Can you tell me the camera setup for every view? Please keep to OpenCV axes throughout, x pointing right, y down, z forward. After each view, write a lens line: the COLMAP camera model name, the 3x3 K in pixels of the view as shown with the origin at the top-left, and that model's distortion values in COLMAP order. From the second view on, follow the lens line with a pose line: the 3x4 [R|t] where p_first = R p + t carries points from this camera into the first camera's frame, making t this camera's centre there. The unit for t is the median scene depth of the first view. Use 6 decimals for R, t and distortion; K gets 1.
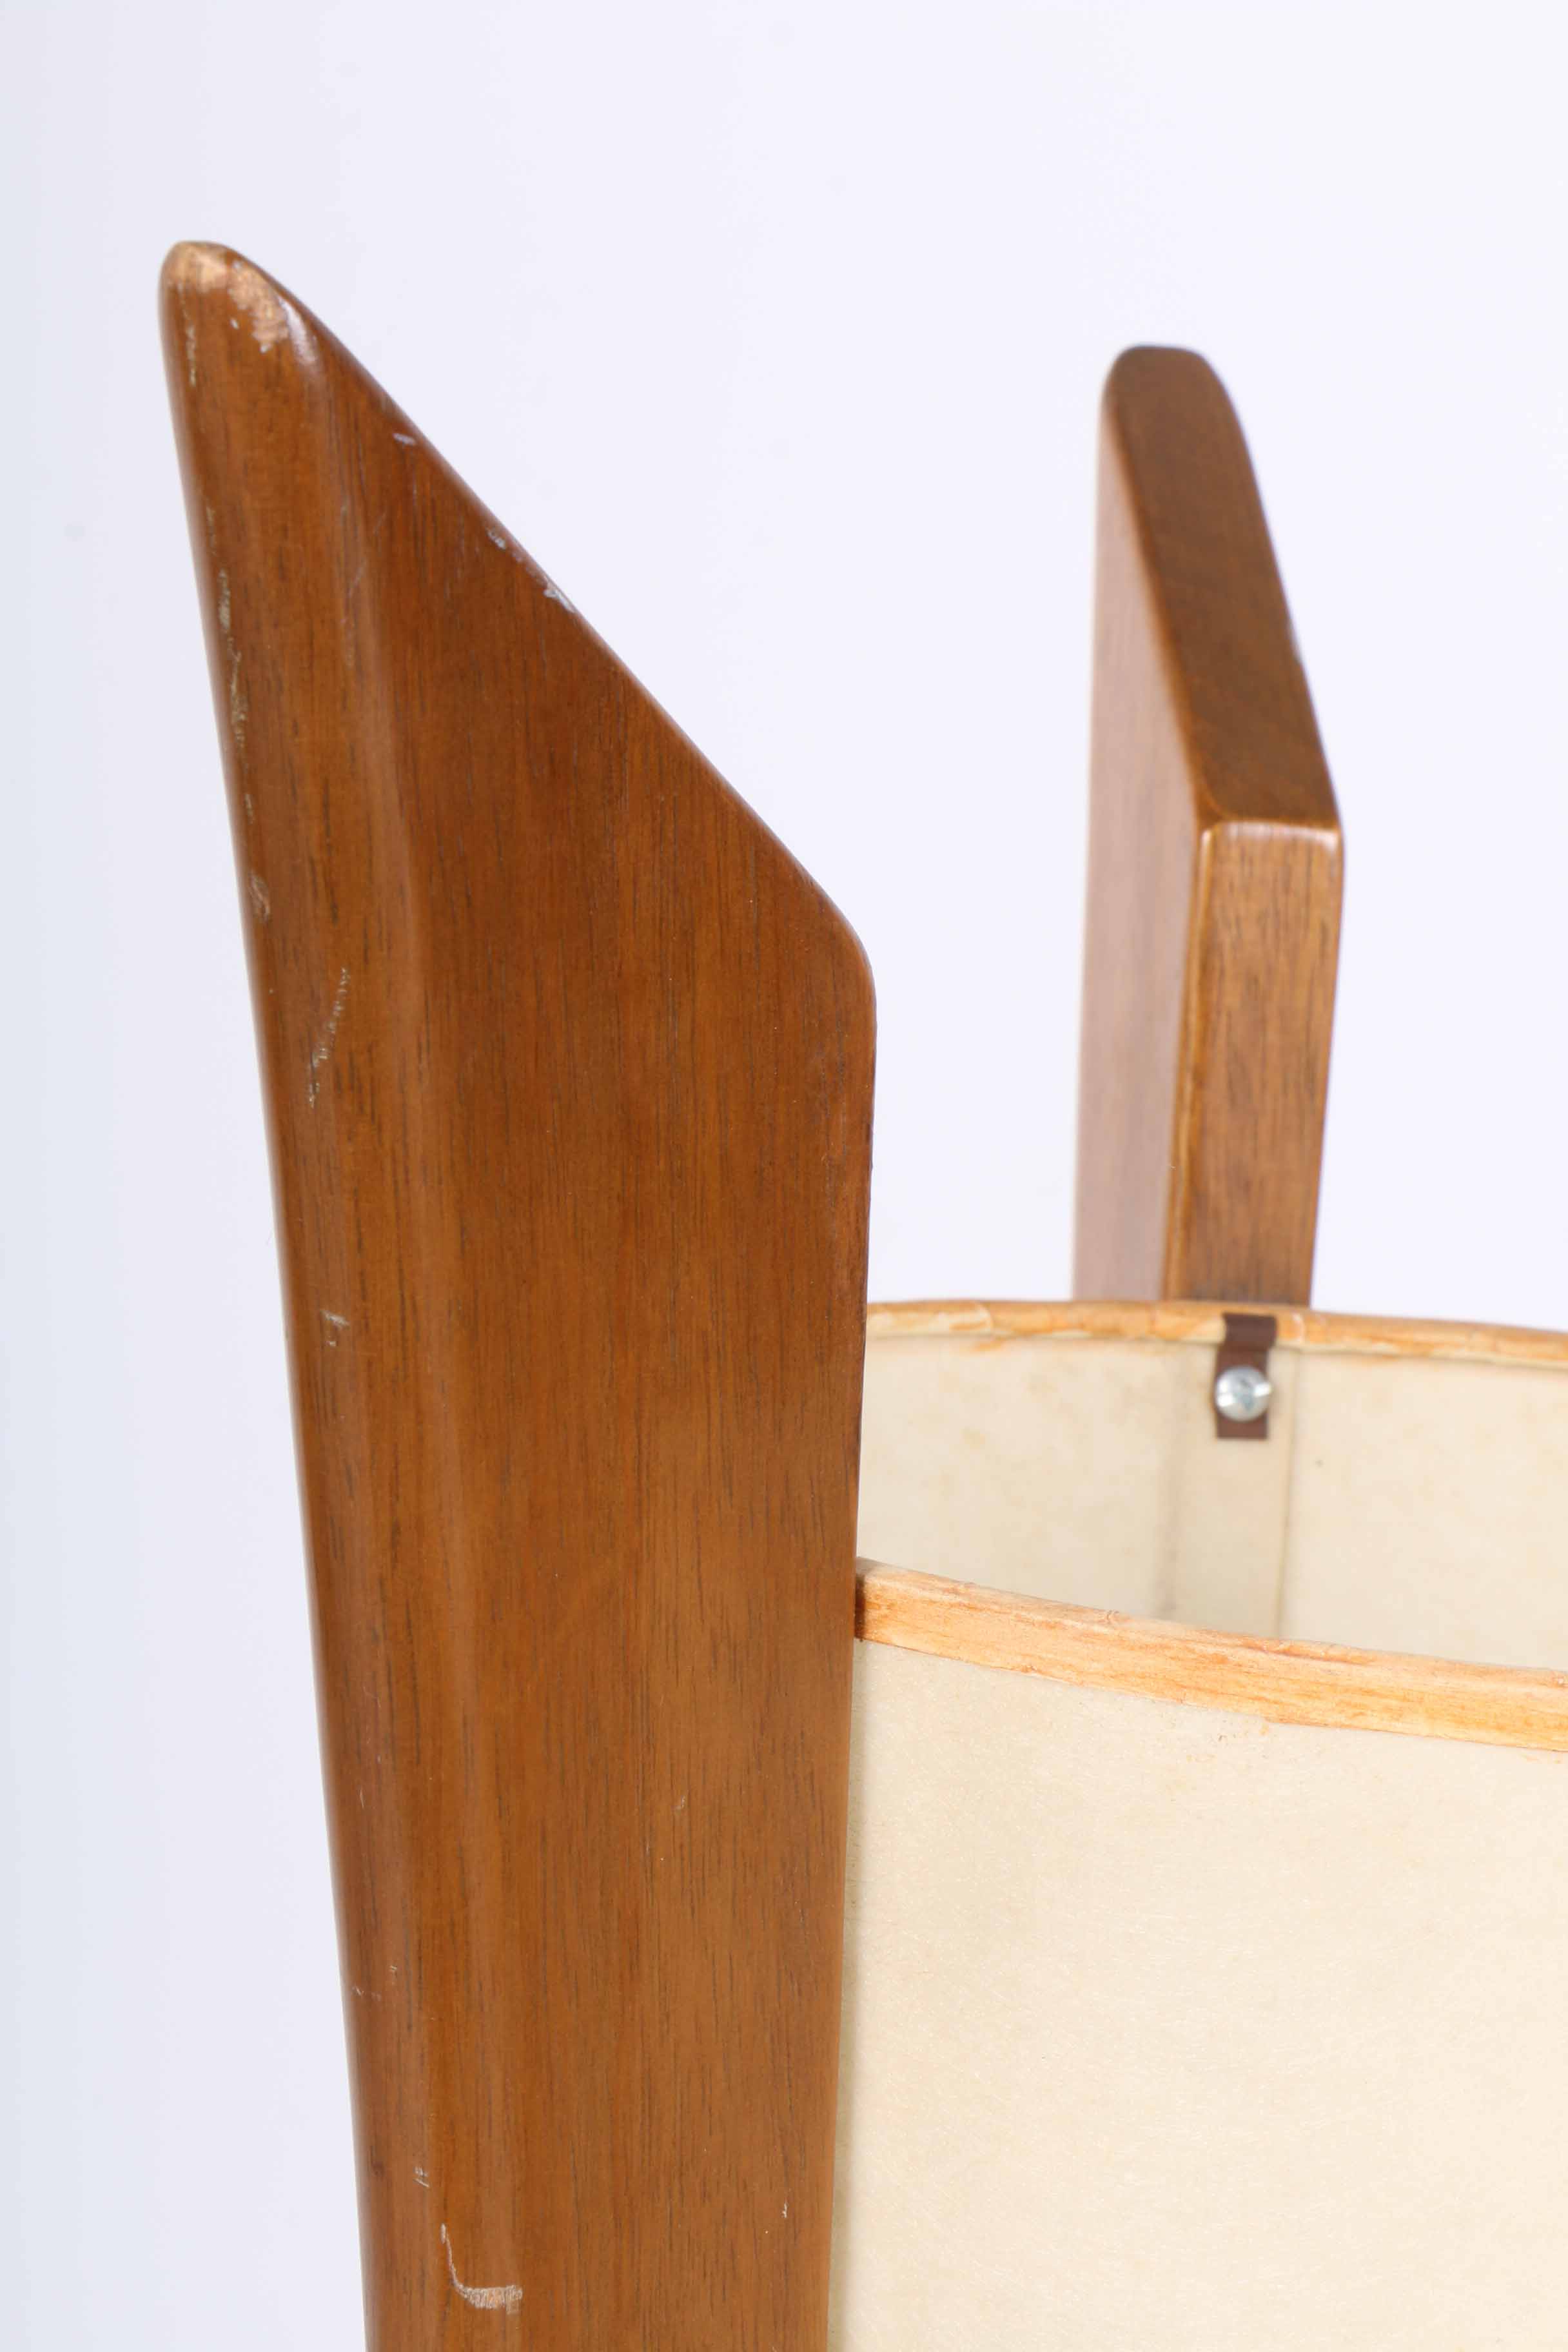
lens RADIAL K [[5861.2, 0, 780.2], [0, 5861.2, 1176.6], [0, 0, 1]] dist [0.356525, 0.000000]
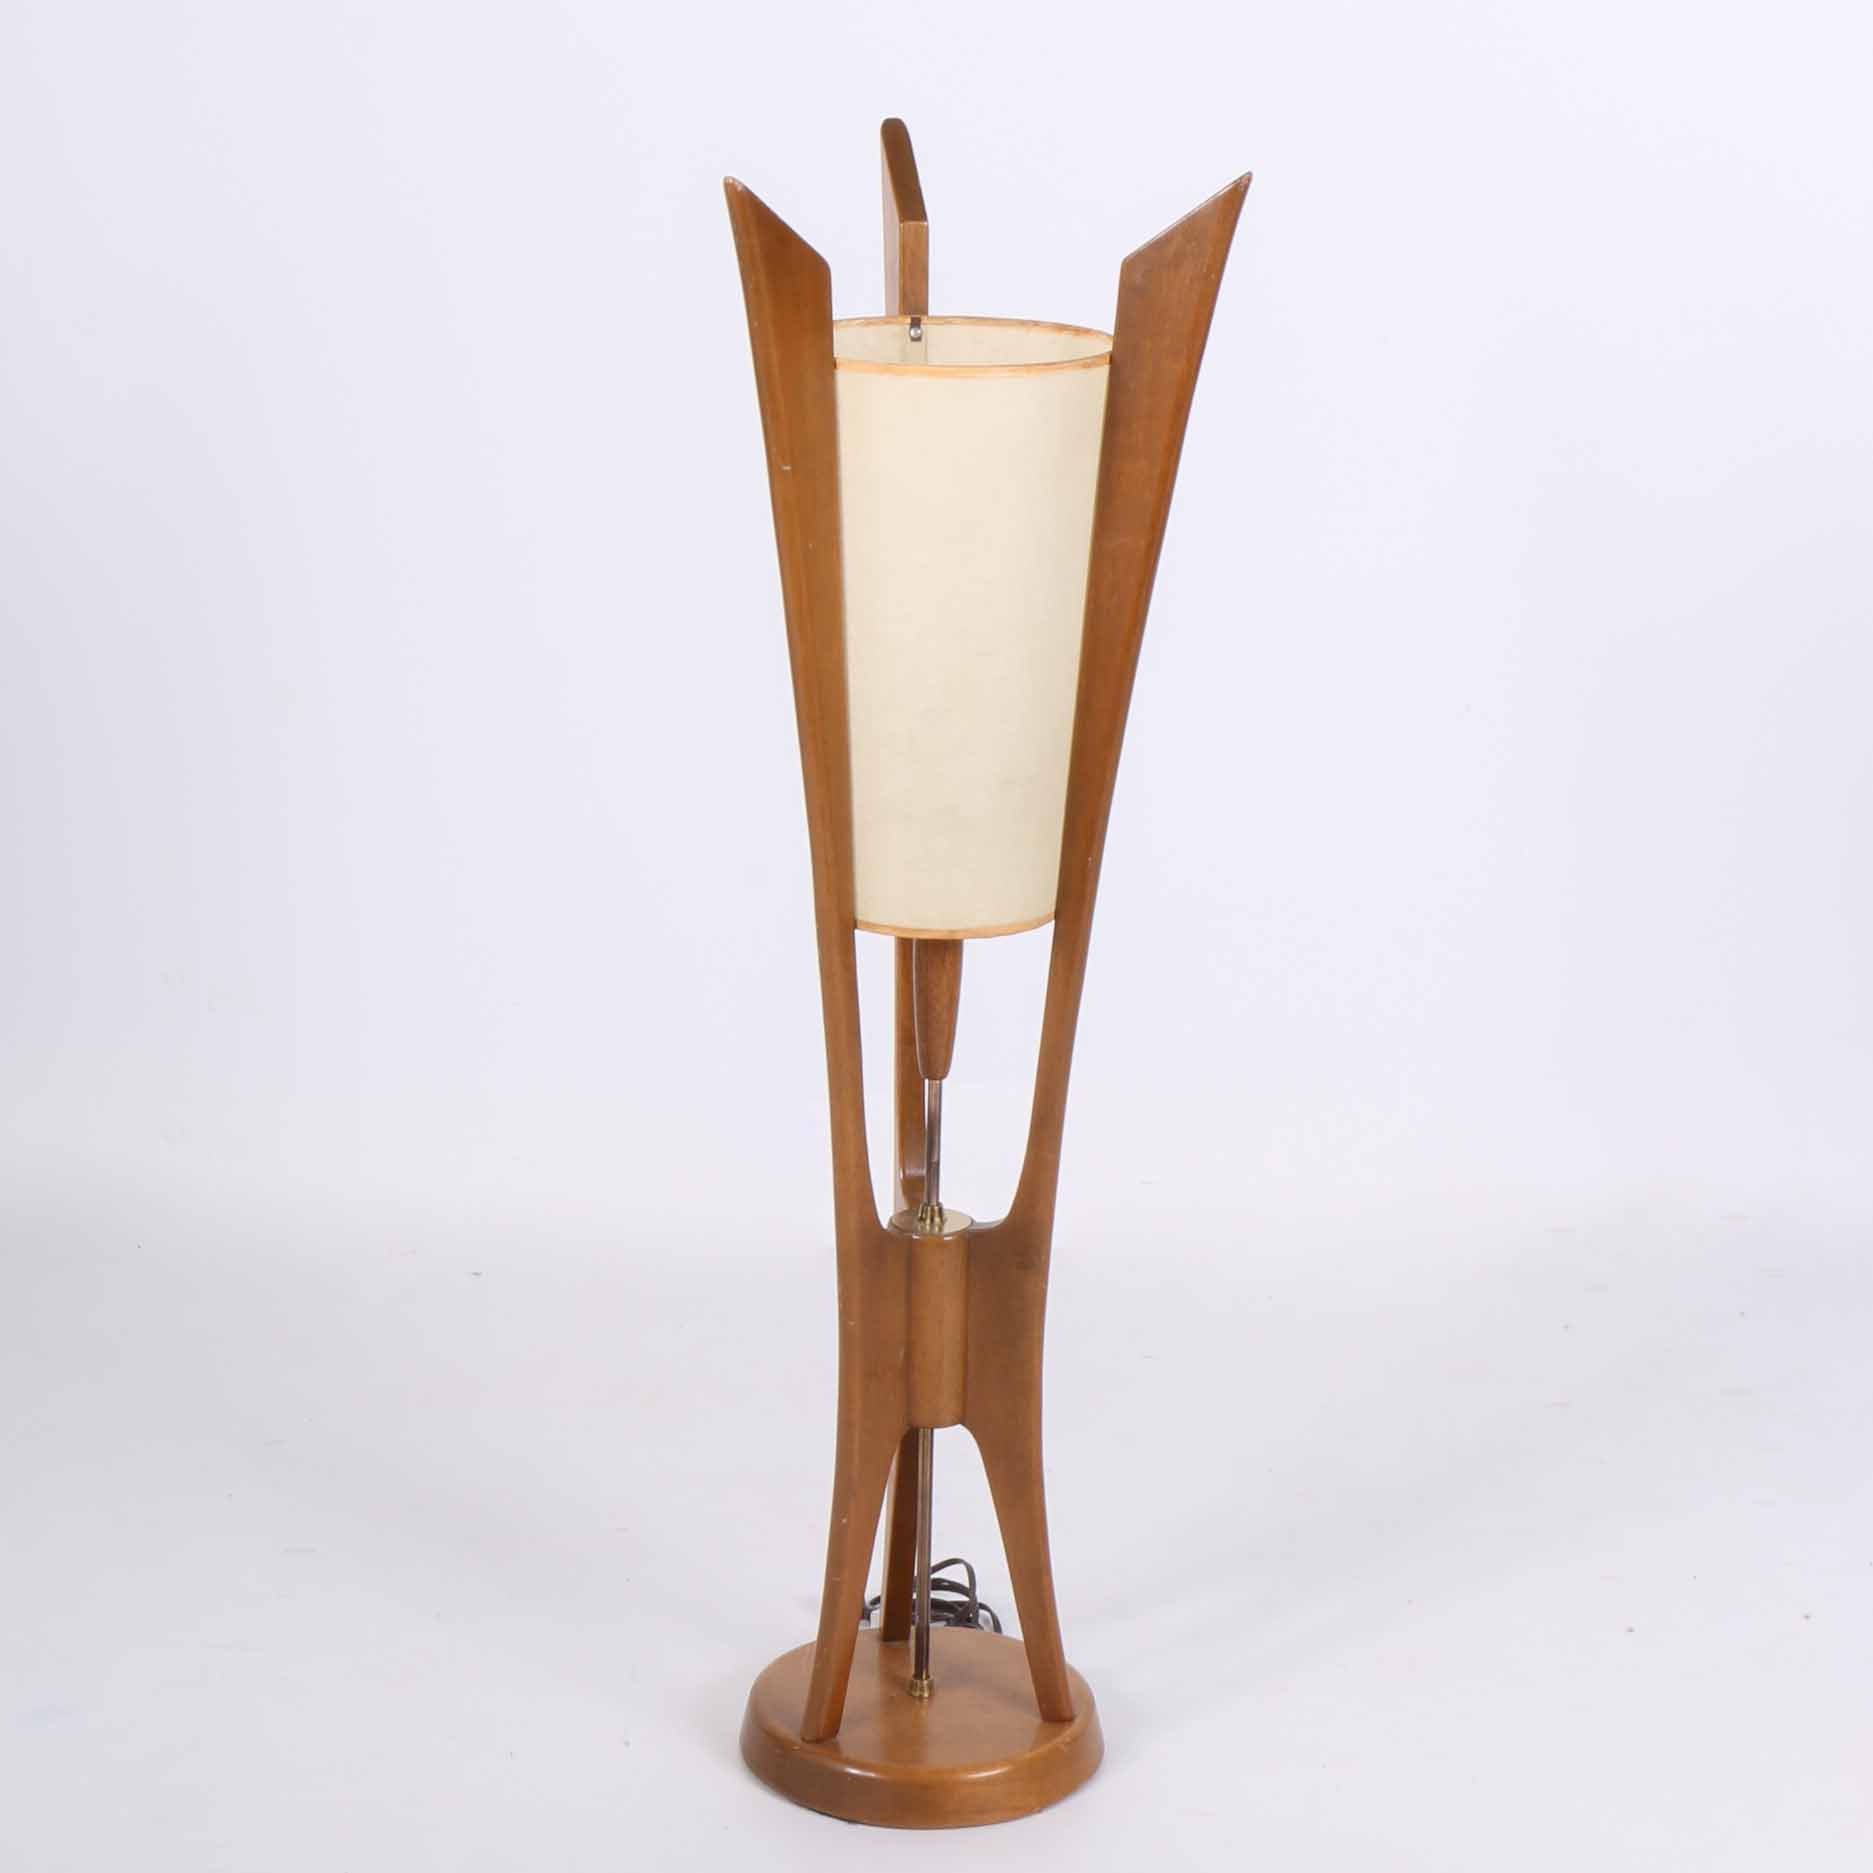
lens RADIAL K [[4544.4, 0, 937.3], [0, 4544.4, 932.5], [0, 0, 1]] dist [-0.078467, 0.000000]
pose [[0.998004, -0.063150, -0.000532, 0.085557], [0.062526, 0.986875, 0.148893, -0.045788], [-0.008877, -0.148629, 0.988853, -3.899615]]
